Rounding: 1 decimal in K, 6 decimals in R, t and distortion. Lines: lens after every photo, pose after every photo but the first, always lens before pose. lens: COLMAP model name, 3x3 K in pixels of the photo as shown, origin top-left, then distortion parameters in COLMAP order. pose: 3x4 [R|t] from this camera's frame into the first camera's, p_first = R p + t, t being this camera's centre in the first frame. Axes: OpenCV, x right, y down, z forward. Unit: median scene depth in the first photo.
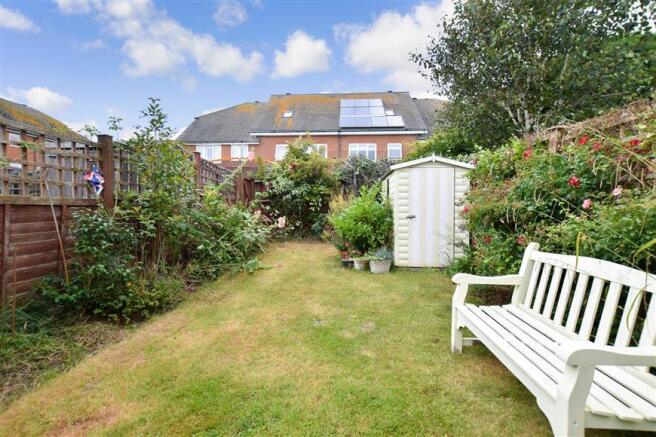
lens RADIAL K [[287.3, 0, 326.7], [0, 287.3, 216.8], [0, 0, 1]] dist [-0.011795, -0.000105]
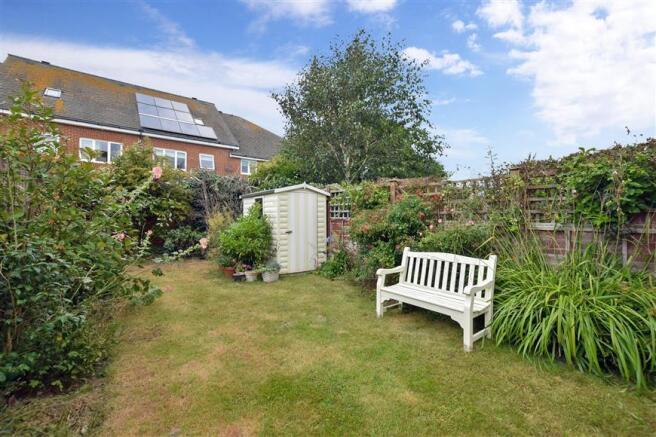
lens RADIAL K [[287.3, 0, 328.2], [0, 287.3, 219.5], [0, 0, 1]] dist [-0.011795, -0.000105]
pose [[0.745794, -0.002796, 0.666171, -0.398388], [0.018853, 0.999679, -0.016910, -0.029860], [-0.665910, 0.025170, 0.745607, -0.019649]]
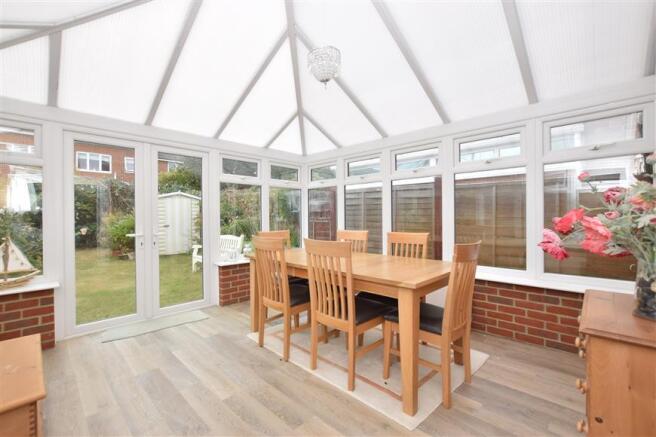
lens RADIAL K [[287.3, 0, 329.2], [0, 287.3, 218.1], [0, 0, 1]] dist [-0.011795, -0.000105]
pose [[0.638384, -0.007517, 0.769681, -0.409067], [0.028208, 0.999509, -0.013634, 0.004312], [-0.769201, 0.030415, 0.638283, -0.863814]]
